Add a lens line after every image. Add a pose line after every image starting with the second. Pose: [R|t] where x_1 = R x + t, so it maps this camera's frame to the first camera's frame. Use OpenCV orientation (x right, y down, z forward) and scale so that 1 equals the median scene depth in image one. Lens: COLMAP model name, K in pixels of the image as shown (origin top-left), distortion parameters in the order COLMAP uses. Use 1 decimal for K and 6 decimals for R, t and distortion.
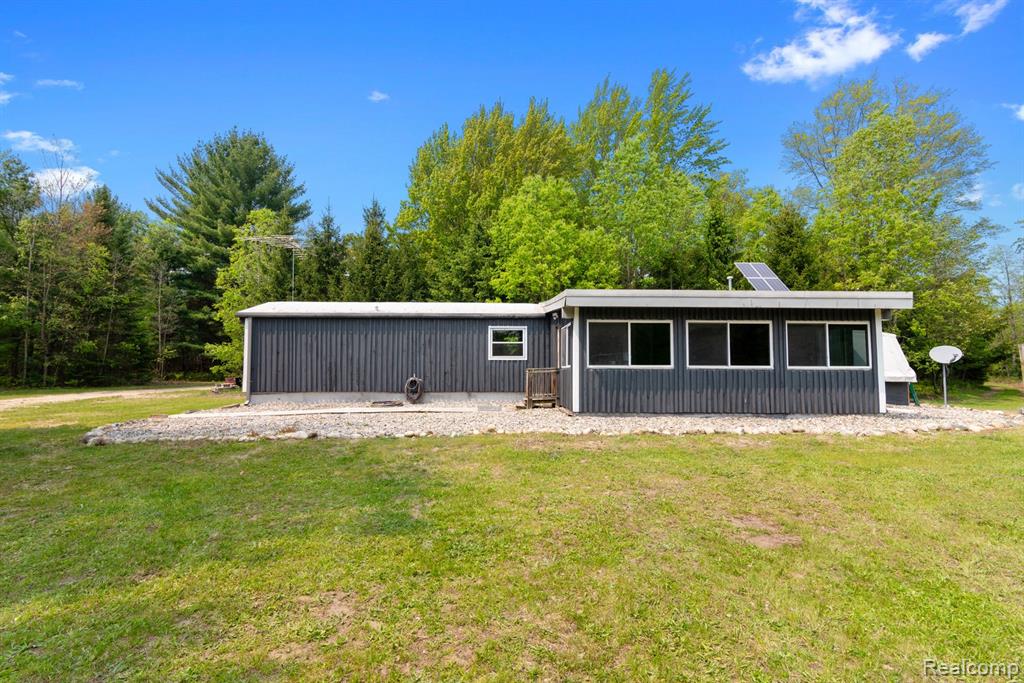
lens RADIAL K [[503.7, 0, 503.6], [0, 503.7, 338.0], [0, 0, 1]] dist [0.014330, 0.000920]
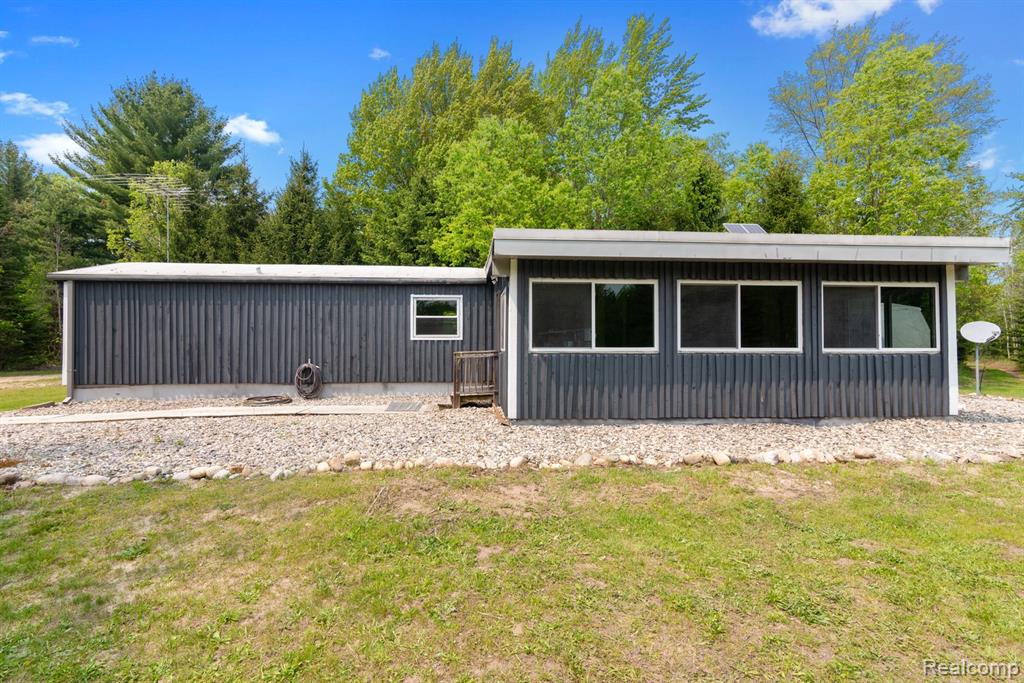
lens RADIAL K [[503.7, 0, 505.4], [0, 503.7, 339.7], [0, 0, 1]] dist [0.014330, 0.000920]
pose [[0.998566, -0.001770, 0.053496, 0.070820], [-0.000554, 0.999057, 0.043406, 0.010719], [-0.053523, -0.043373, 0.997624, 0.247832]]
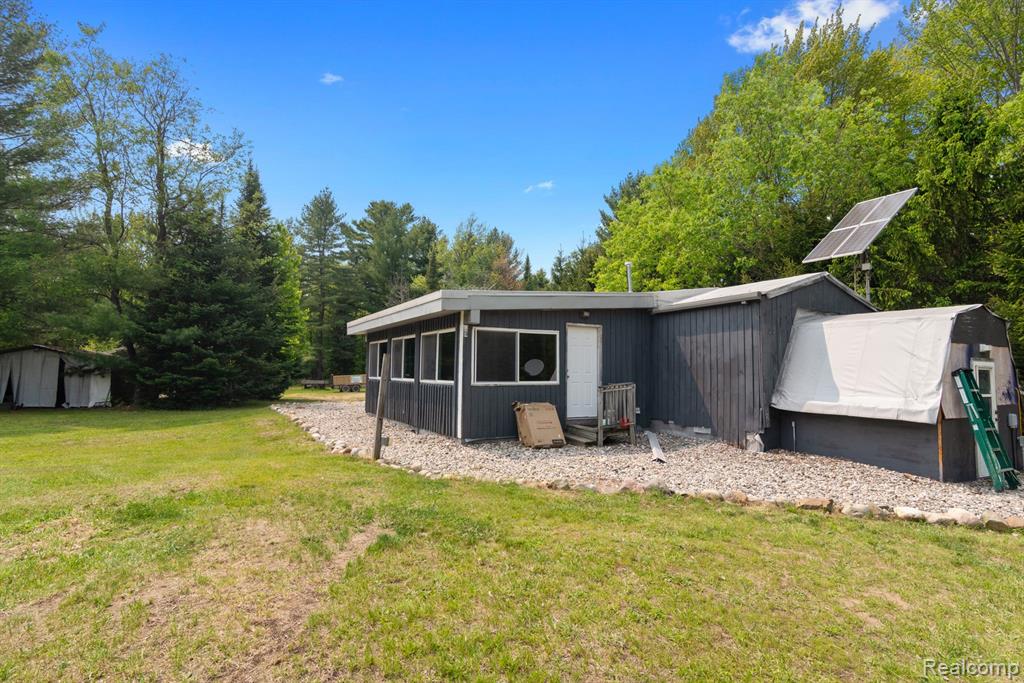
lens RADIAL K [[503.7, 0, 506.9], [0, 503.7, 345.1], [0, 0, 1]] dist [0.014330, 0.000920]
pose [[0.460817, -0.042303, -0.886487, 1.095542], [0.044393, 0.998712, -0.024582, 0.014802], [0.886384, -0.028026, 0.462101, 0.506277]]
